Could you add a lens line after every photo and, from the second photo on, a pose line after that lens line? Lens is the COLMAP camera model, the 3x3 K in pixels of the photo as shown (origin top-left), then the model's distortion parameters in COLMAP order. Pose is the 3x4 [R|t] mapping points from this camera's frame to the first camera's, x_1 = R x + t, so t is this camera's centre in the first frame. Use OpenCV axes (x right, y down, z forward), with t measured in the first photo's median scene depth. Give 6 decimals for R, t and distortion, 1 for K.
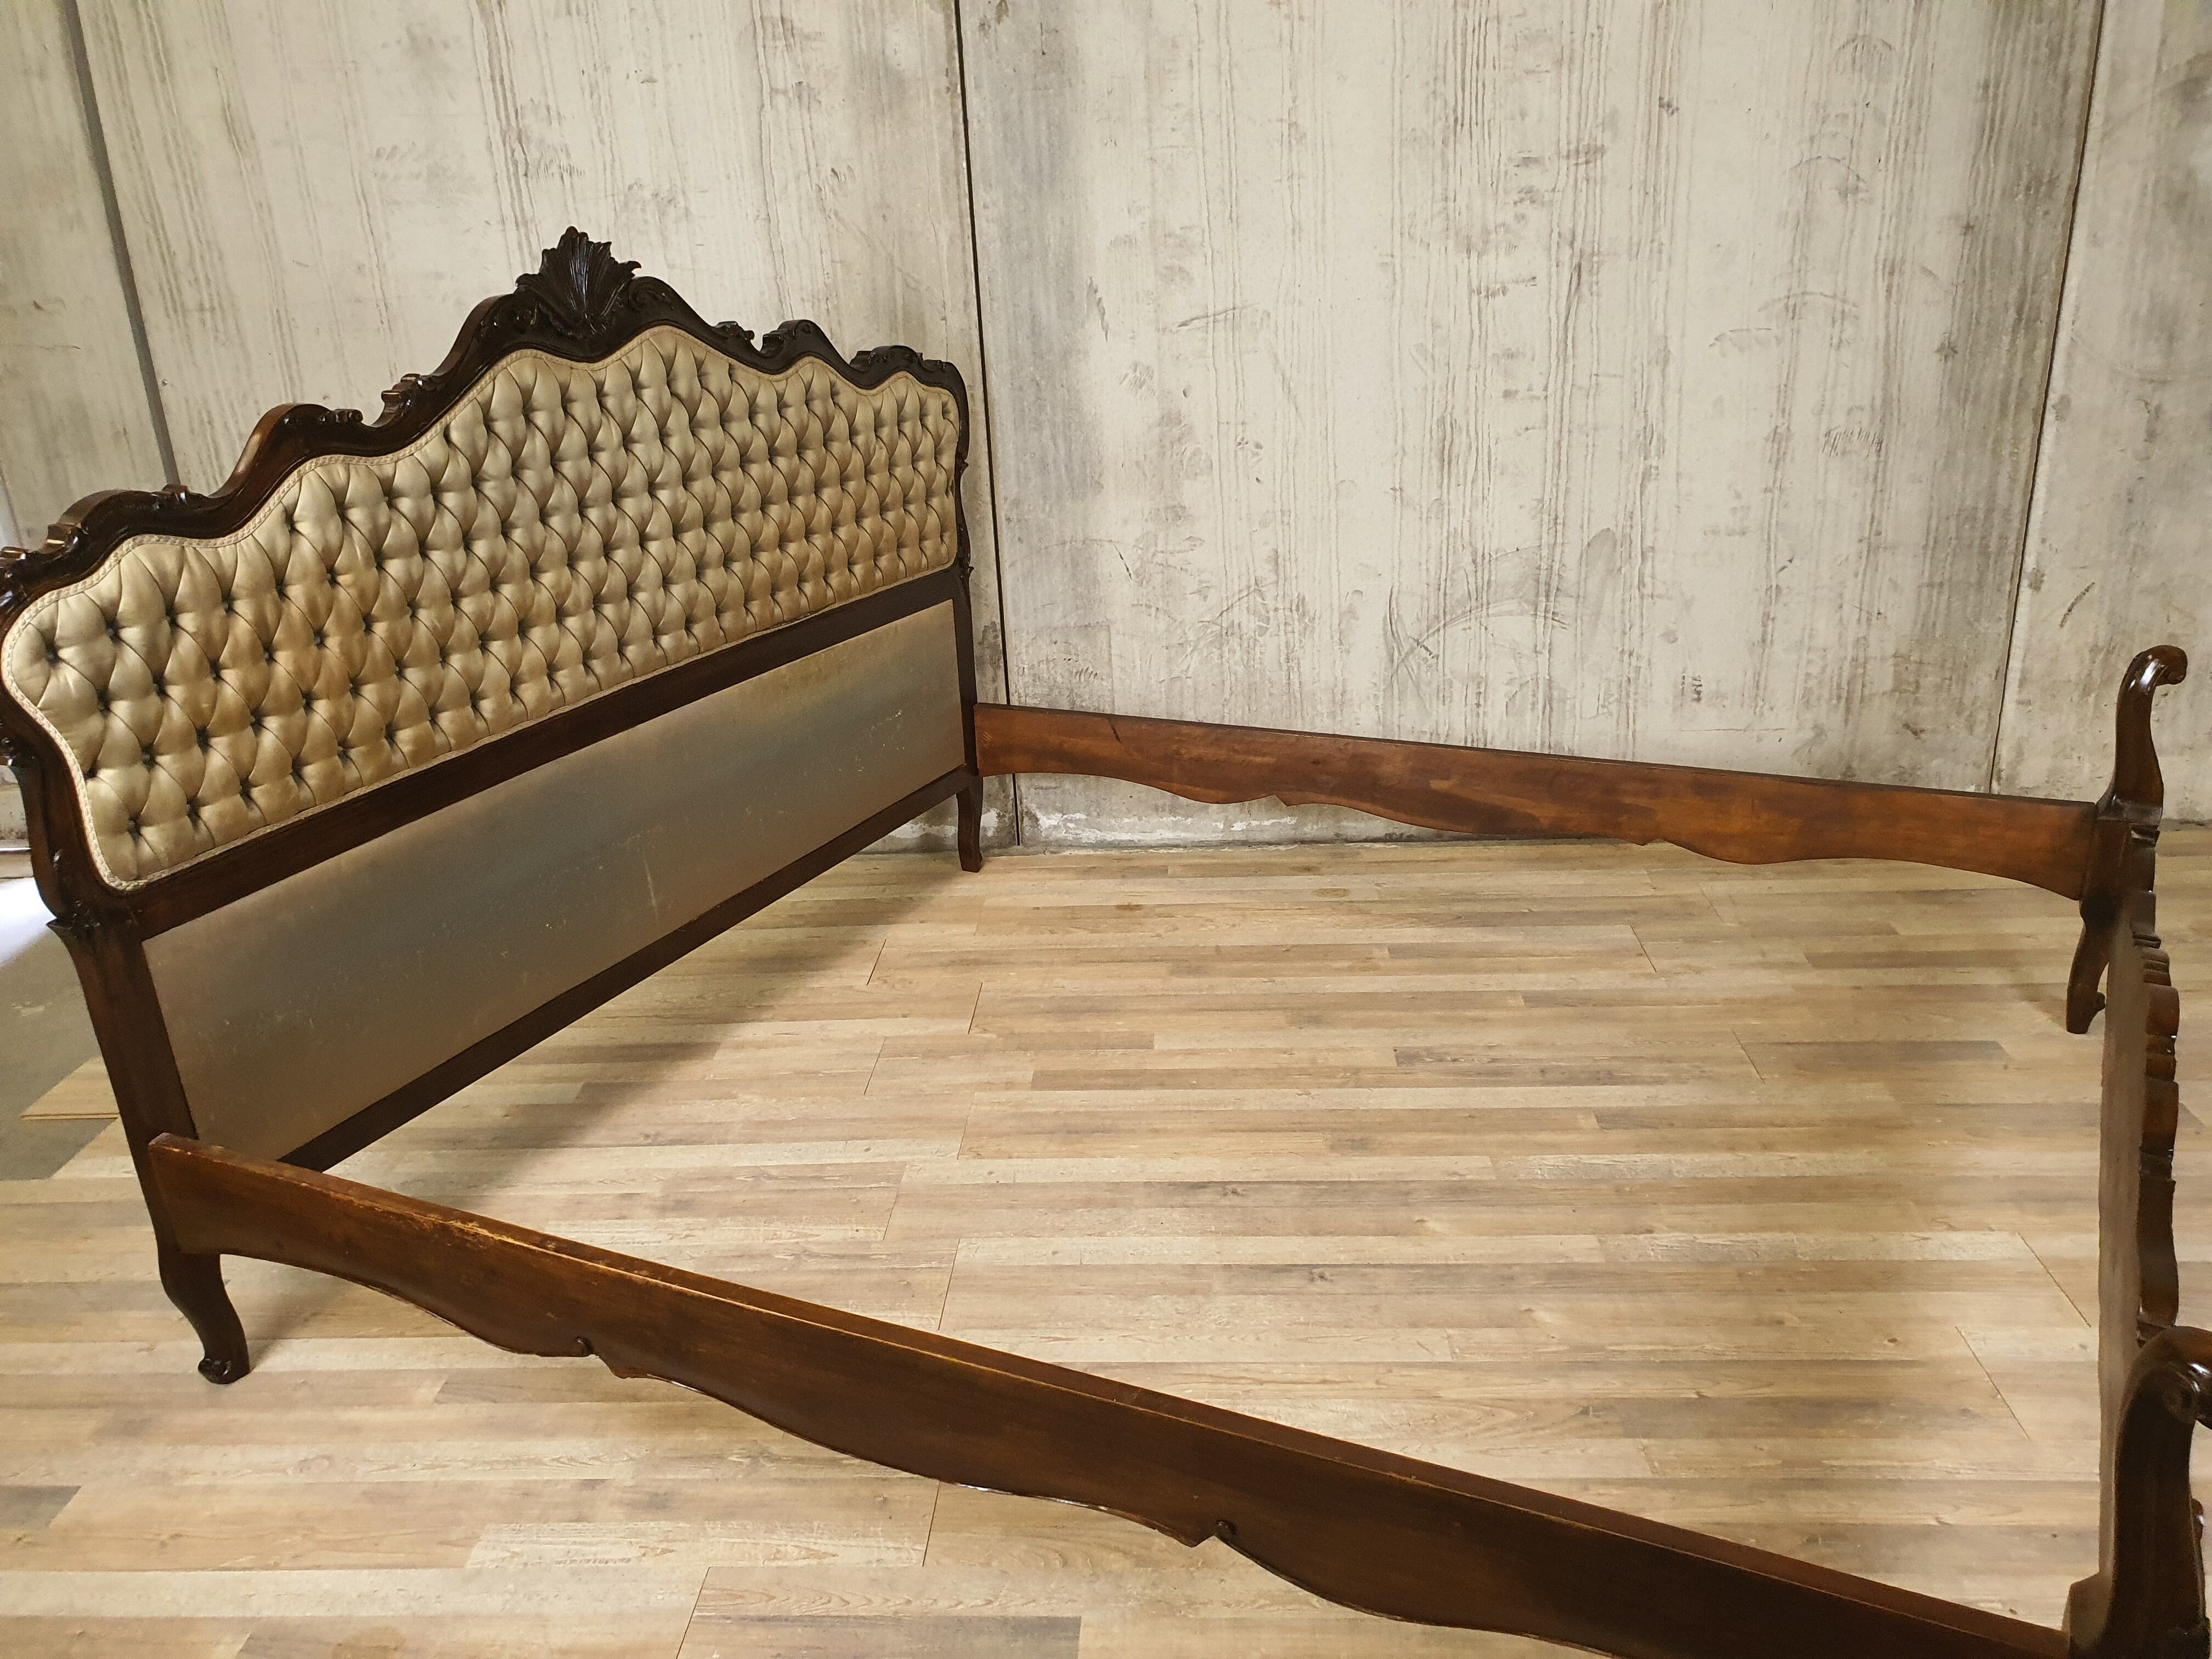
lens RADIAL K [[1734.3, 0, 1103.8], [0, 1734.3, 821.9], [0, 0, 1]] dist [0.021635, -0.035223]
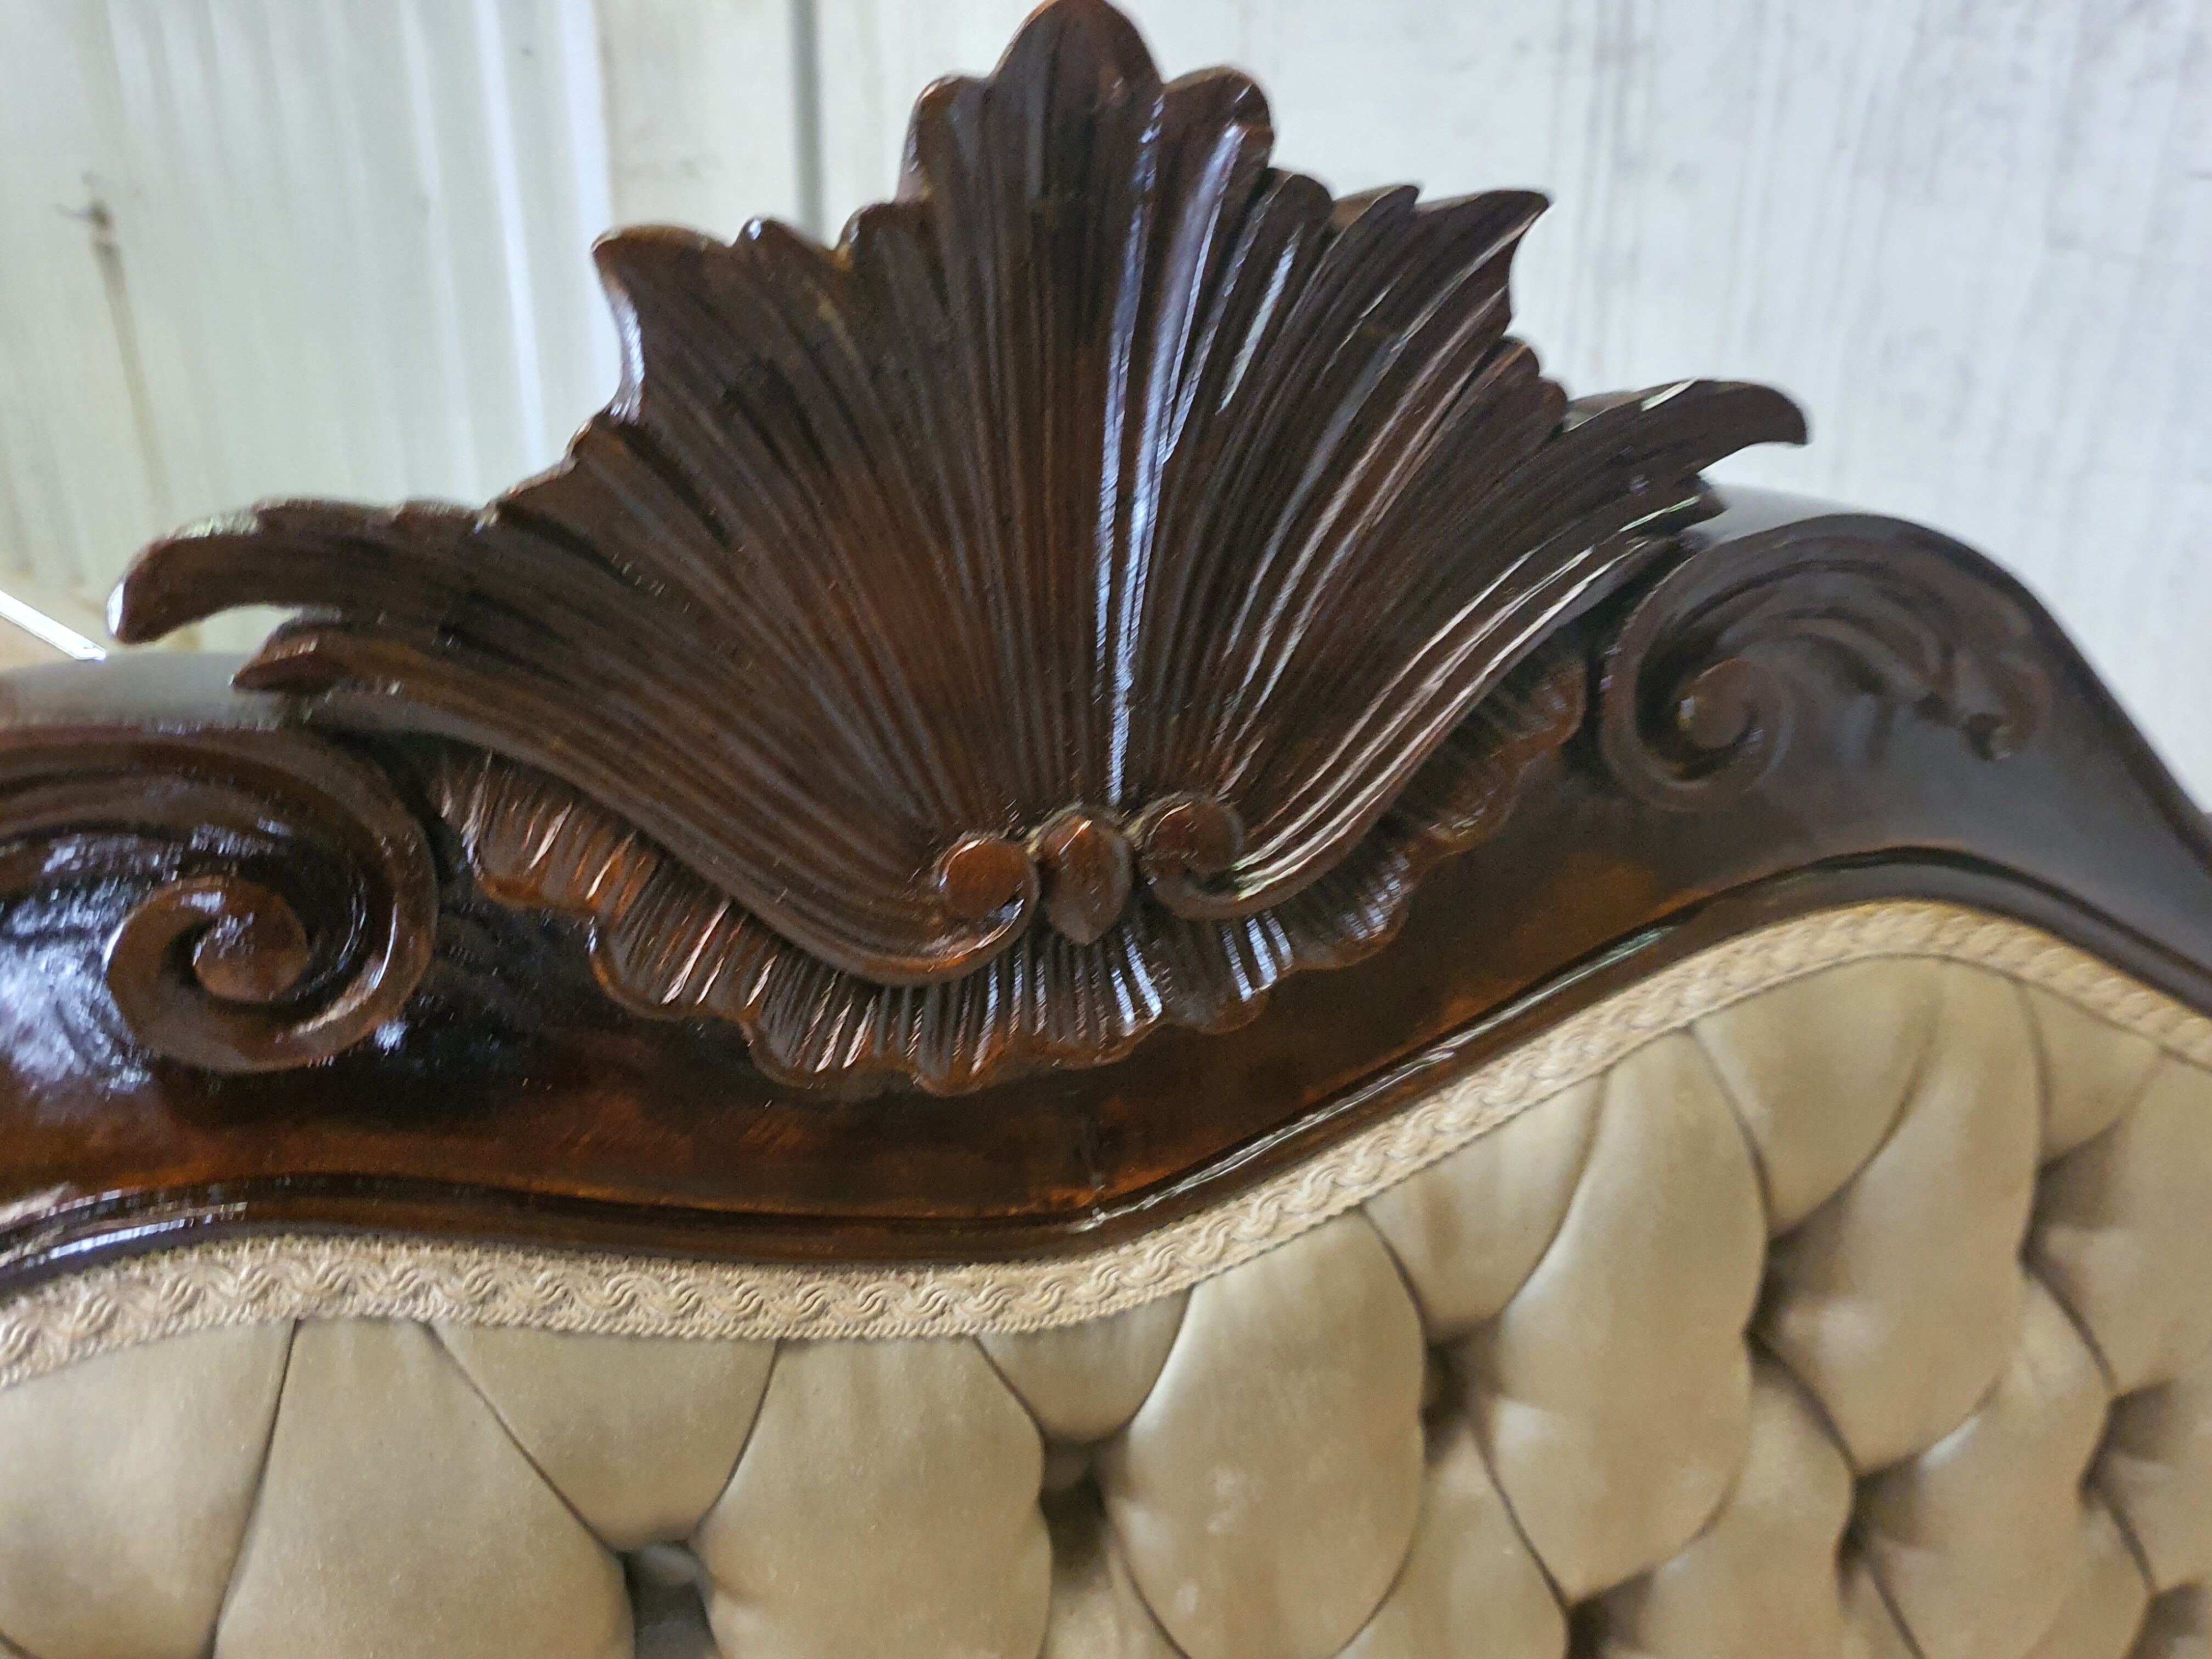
lens RADIAL K [[1688.0, 0, 1106.1], [0, 1688.0, 825.5], [0, 0, 1]] dist [0.004318, 0.004365]
pose [[0.764201, 0.316445, -0.562014, -0.211587], [-0.267132, 0.948408, 0.170772, -0.274563], [0.587059, 0.019628, 0.809306, 0.807623]]
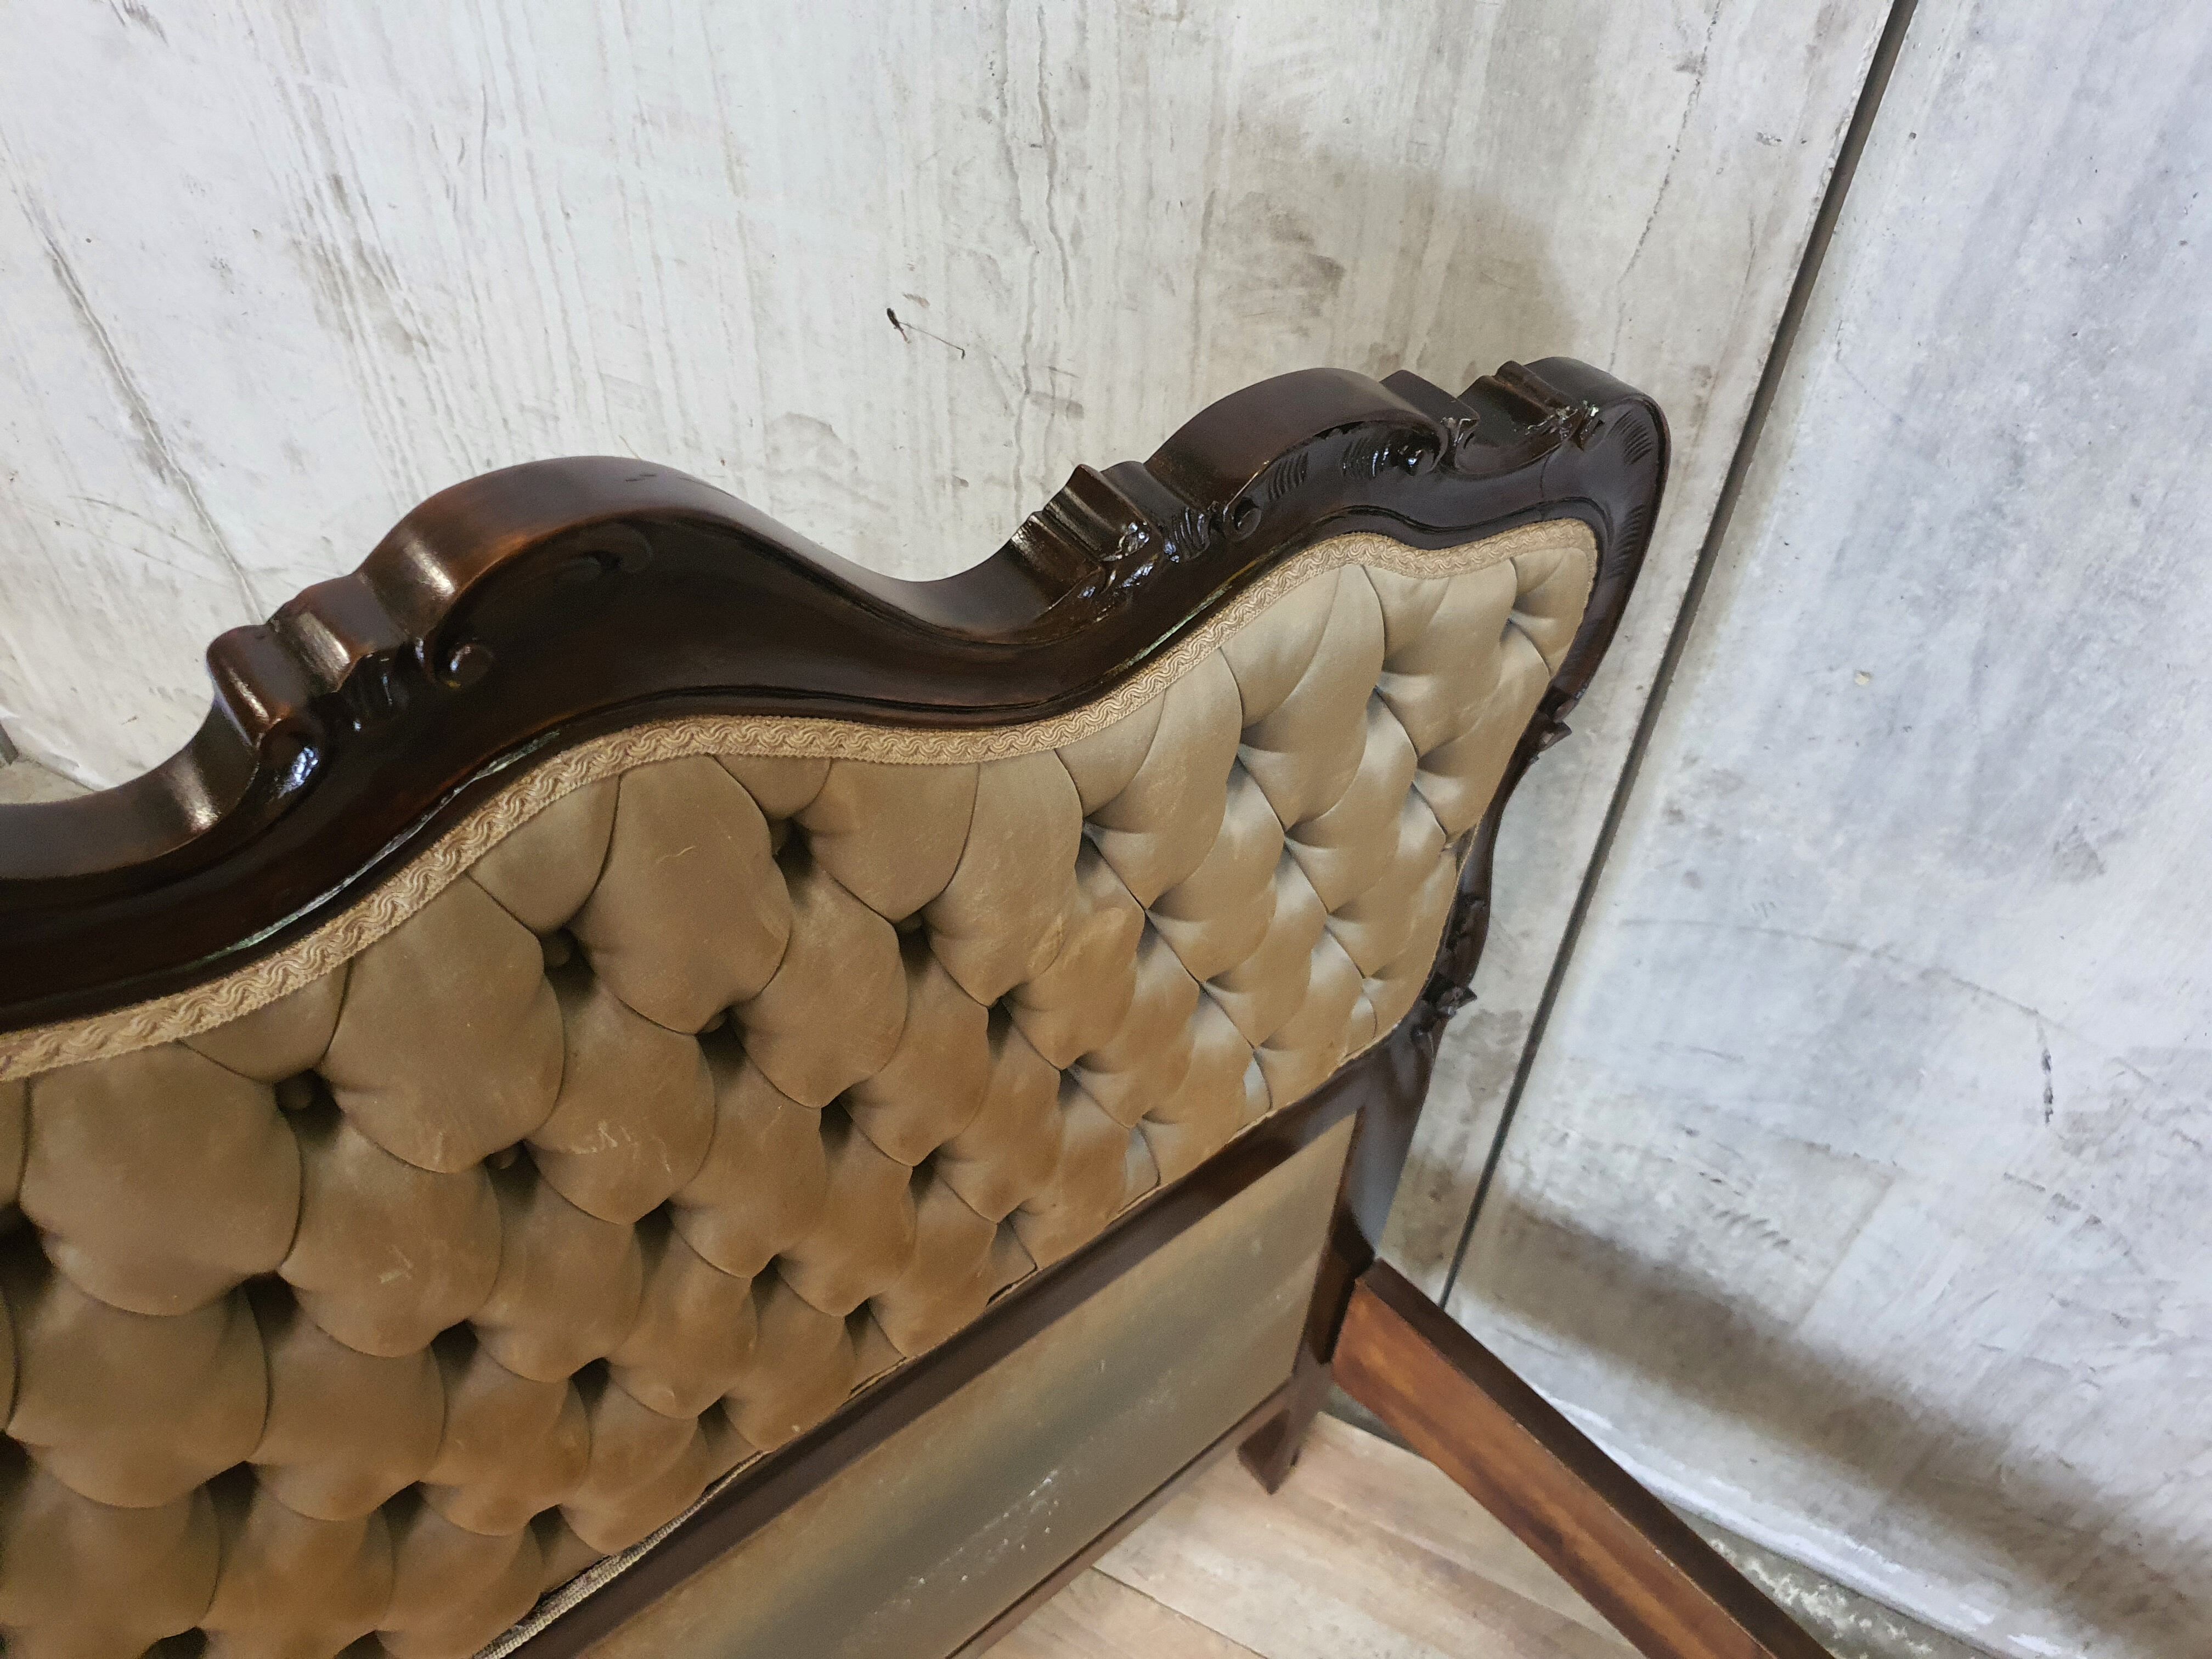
lens RADIAL K [[1739.8, 0, 1105.6], [0, 1739.8, 793.2], [0, 0, 1]] dist [-0.018225, 0.037603]
pose [[0.919837, 0.332219, -0.208639, -0.100855], [-0.207669, 0.863560, 0.459496, -0.352637], [0.332826, -0.379334, 0.863327, 0.918321]]
